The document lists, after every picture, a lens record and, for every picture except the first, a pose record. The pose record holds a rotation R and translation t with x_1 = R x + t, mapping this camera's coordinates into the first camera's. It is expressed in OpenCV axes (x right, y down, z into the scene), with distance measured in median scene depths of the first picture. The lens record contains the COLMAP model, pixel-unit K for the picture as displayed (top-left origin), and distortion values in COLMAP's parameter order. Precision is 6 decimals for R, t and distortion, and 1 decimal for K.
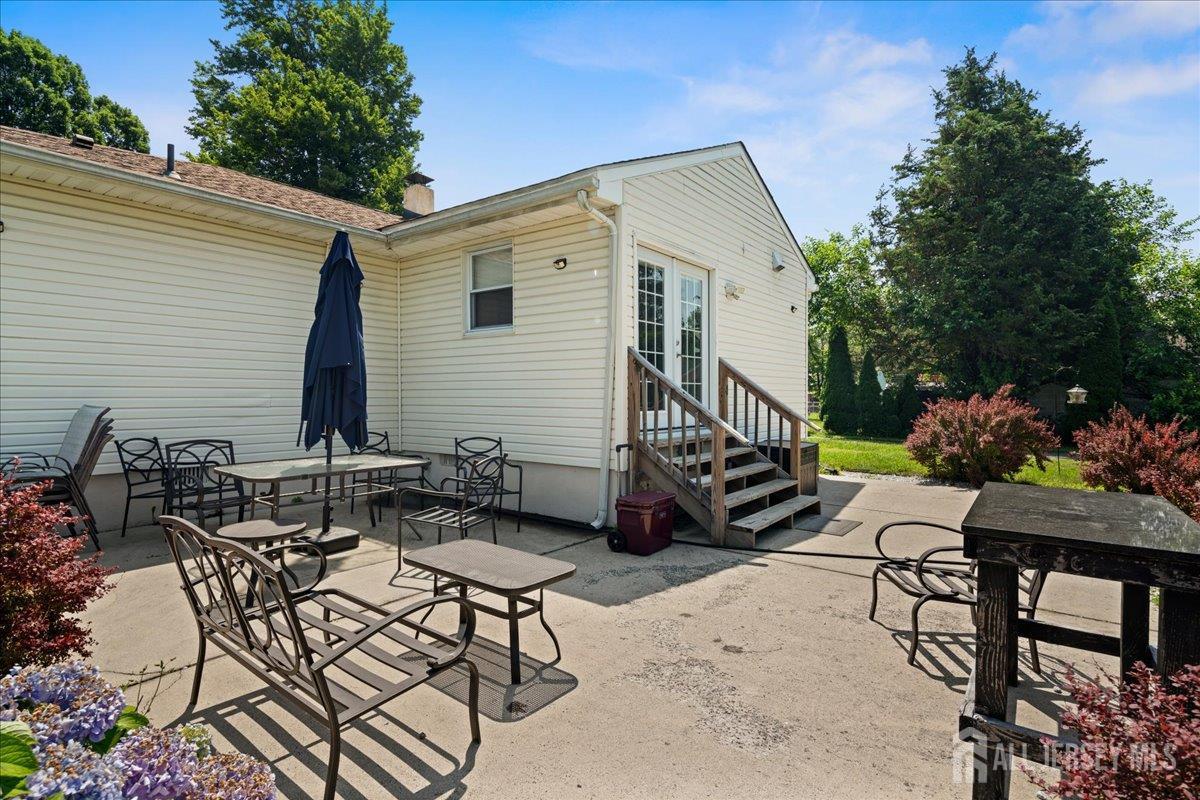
lens RADIAL K [[585.5, 0, 599.4], [0, 585.5, 356.5], [0, 0, 1]] dist [-0.001828, -0.001196]
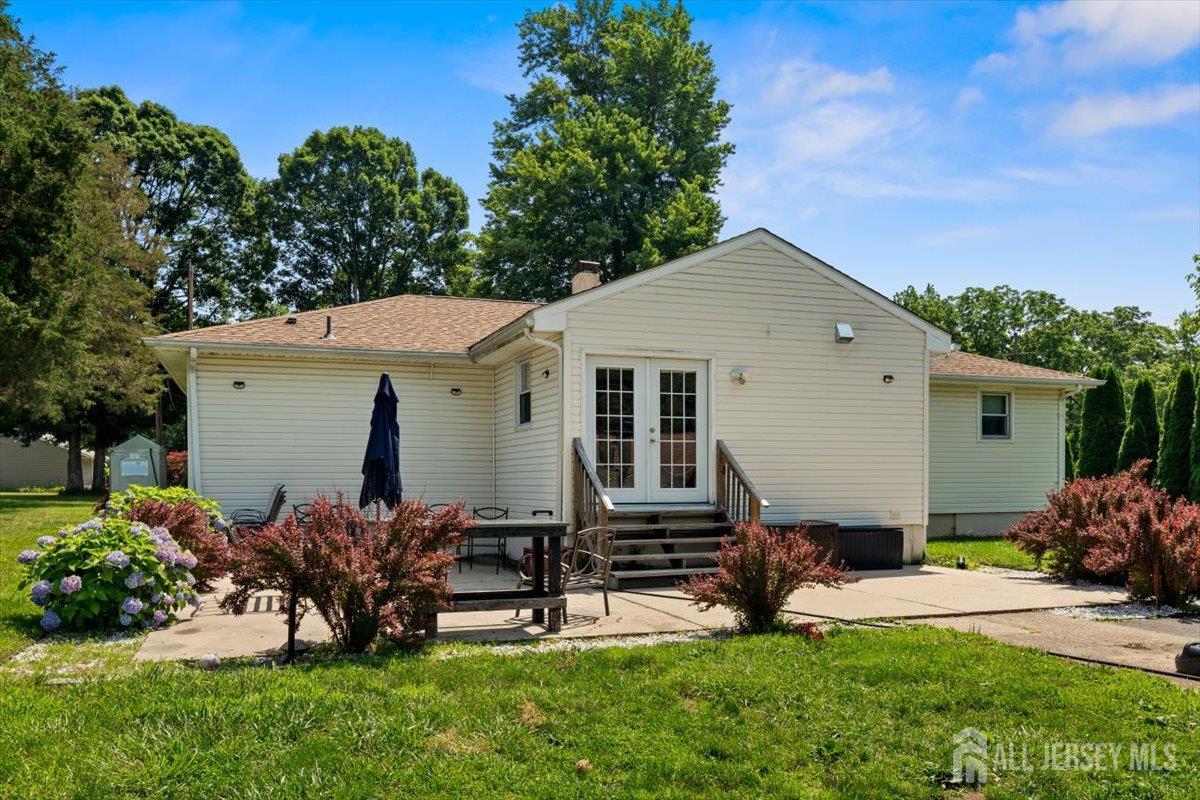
lens RADIAL K [[870.6, 0, 601.1], [0, 870.6, 376.0], [0, 0, 1]] dist [0.000278, 0.001333]
pose [[0.855852, -0.068202, -0.512705, 0.132554], [0.037578, 0.996848, -0.069877, -0.001918], [0.515854, 0.040538, 0.855717, -0.076000]]
